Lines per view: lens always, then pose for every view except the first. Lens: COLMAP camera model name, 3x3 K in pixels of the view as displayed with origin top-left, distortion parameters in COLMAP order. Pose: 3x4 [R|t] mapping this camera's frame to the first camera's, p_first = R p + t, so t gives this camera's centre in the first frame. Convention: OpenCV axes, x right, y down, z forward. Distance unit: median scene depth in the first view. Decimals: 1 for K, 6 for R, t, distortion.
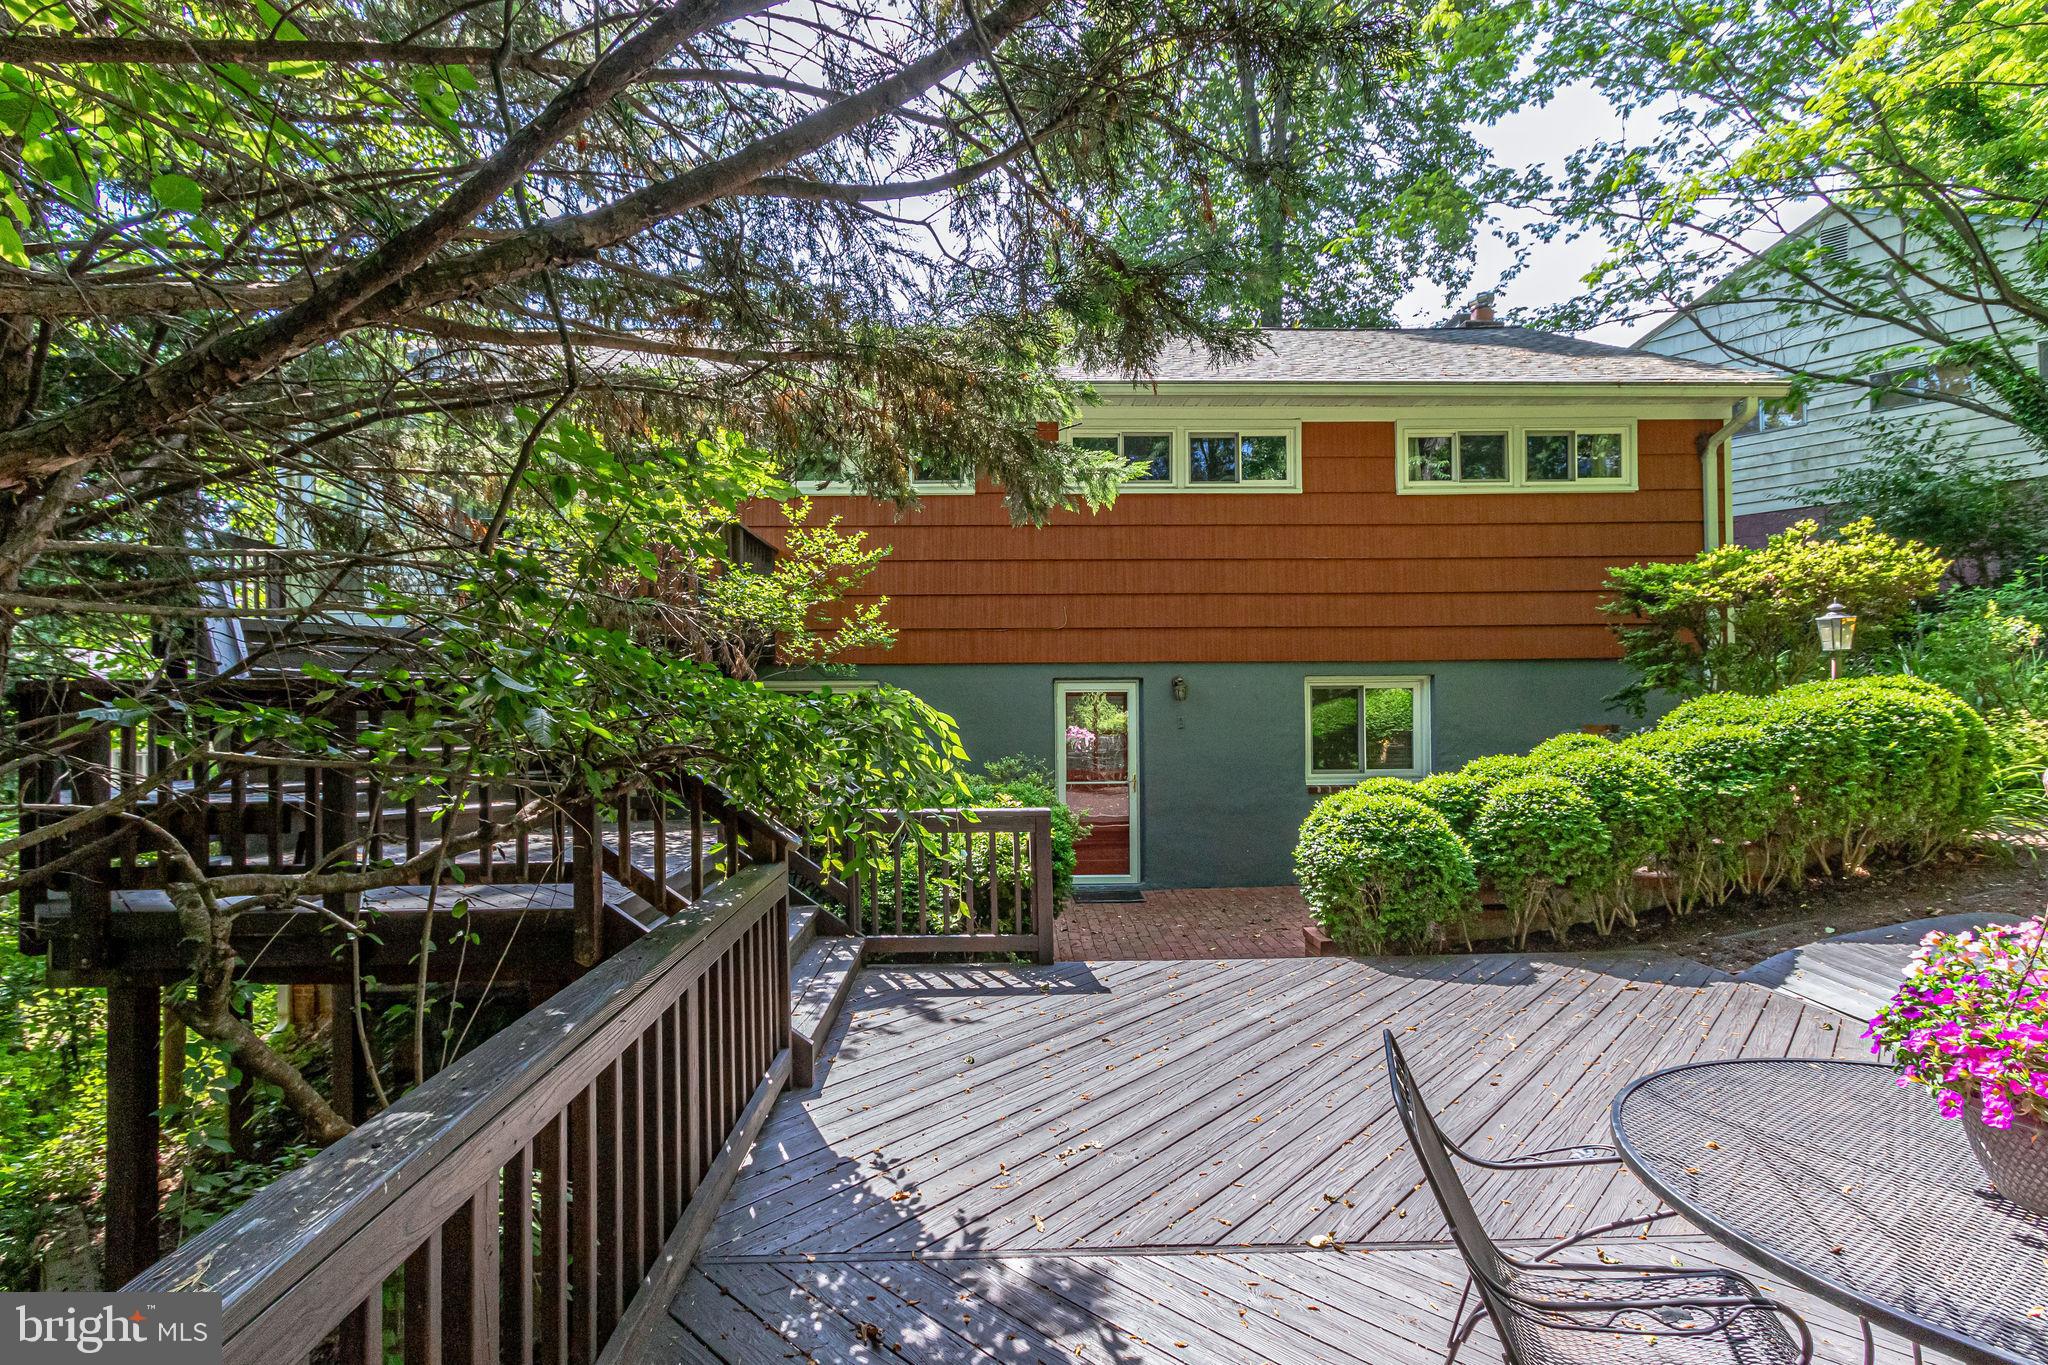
lens RADIAL K [[966.5, 0, 1015.6], [0, 966.5, 678.3], [0, 0, 1]] dist [0.003400, -0.001297]
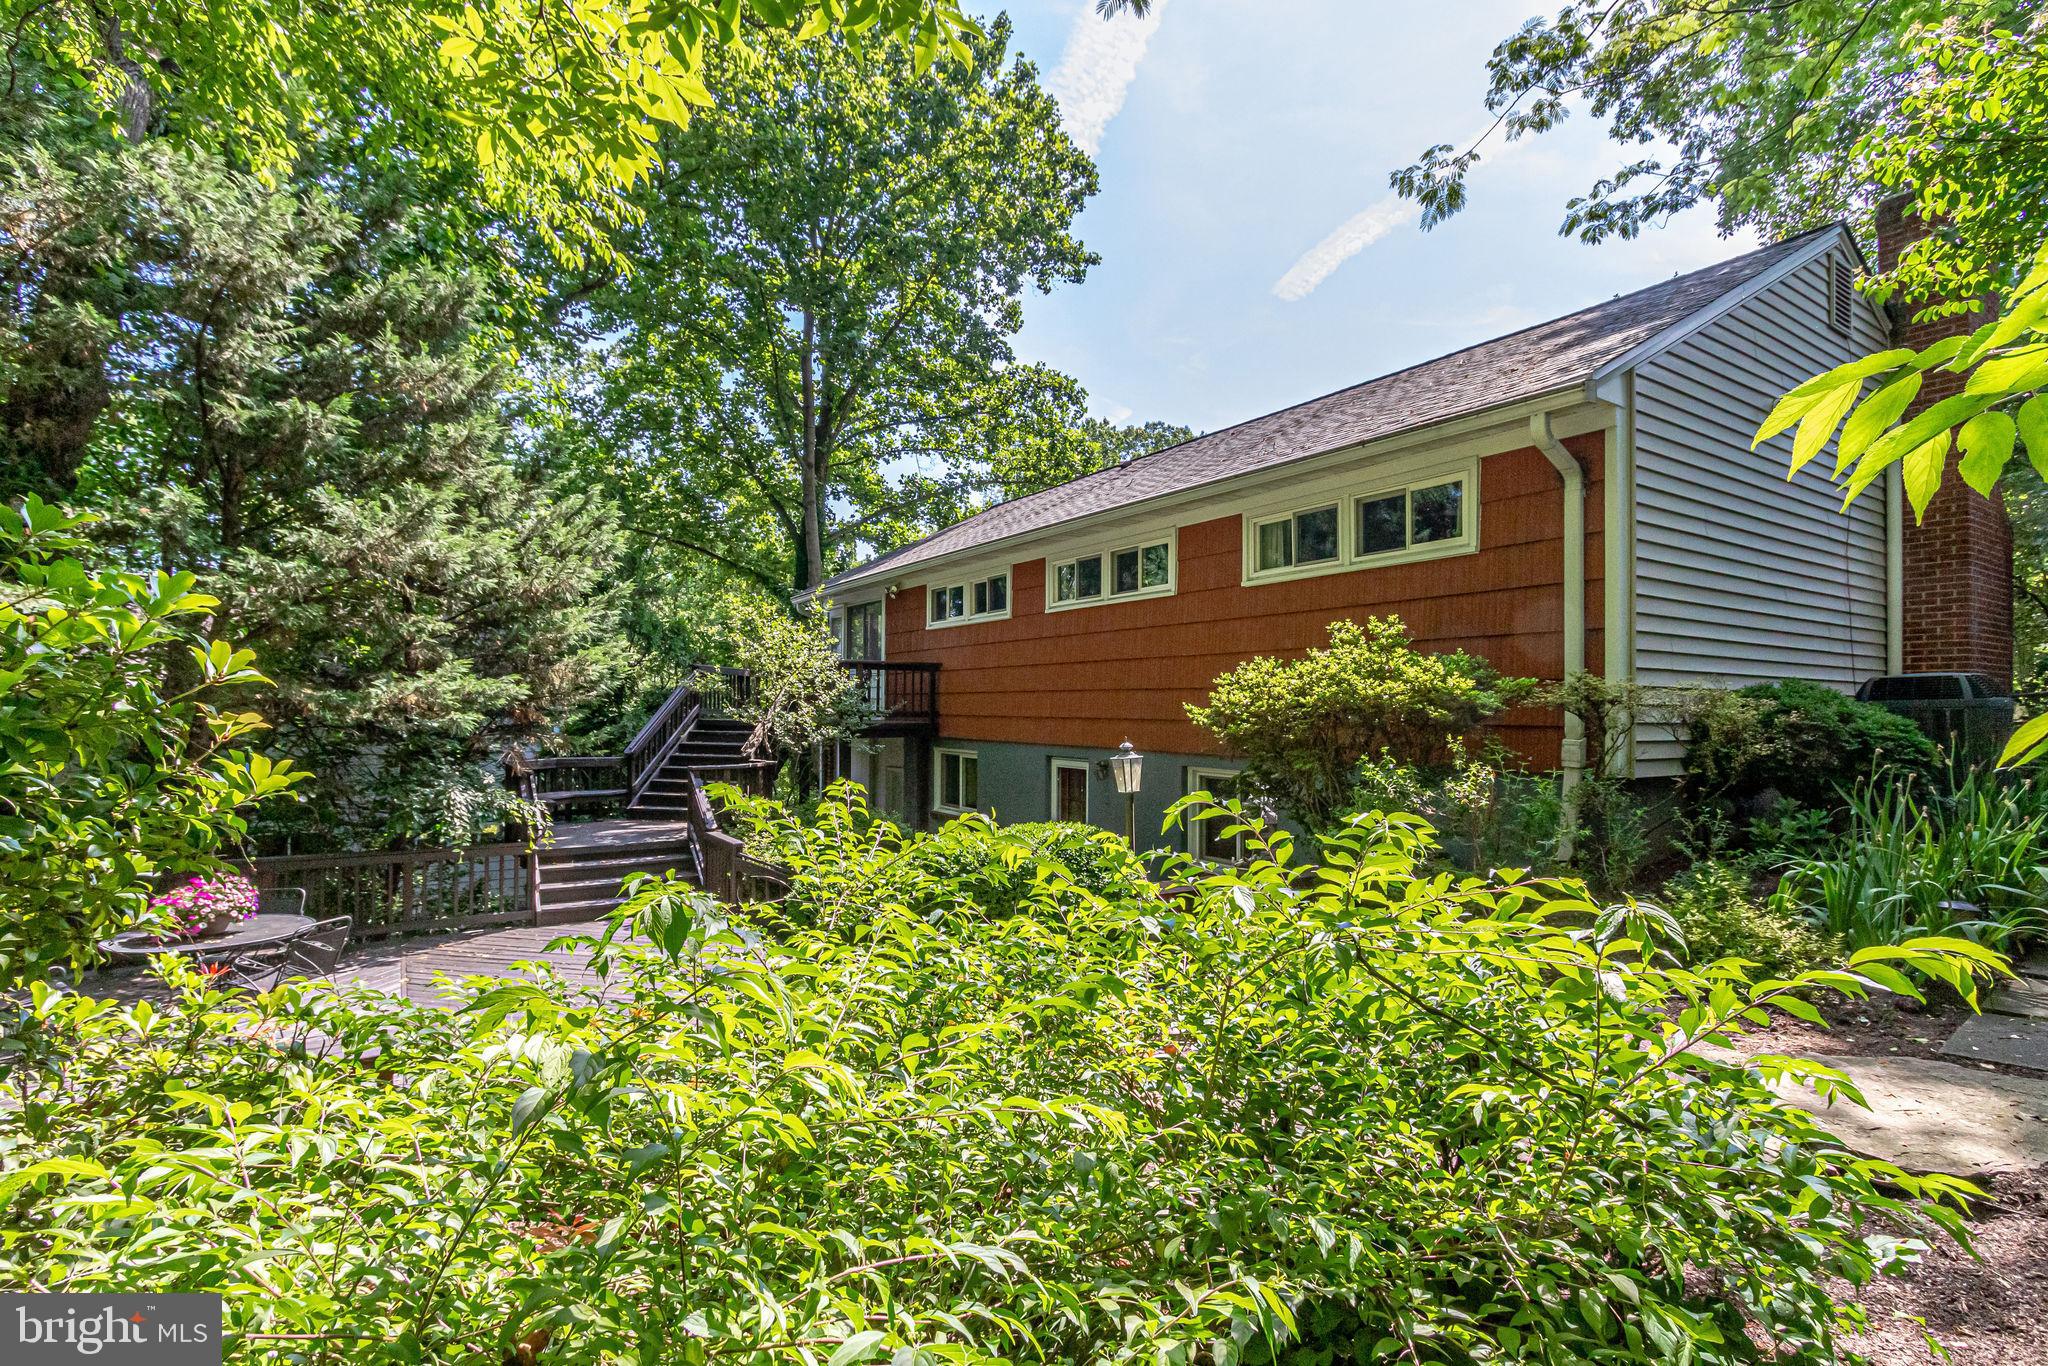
lens RADIAL K [[966.5, 0, 1015.6], [0, 966.5, 678.8], [0, 0, 1]] dist [0.003400, -0.001297]
pose [[0.541939, -0.015793, -0.840269, 1.096243], [-0.015155, 0.999477, -0.028560, -0.064649], [0.840281, 0.028212, 0.541417, 0.274184]]
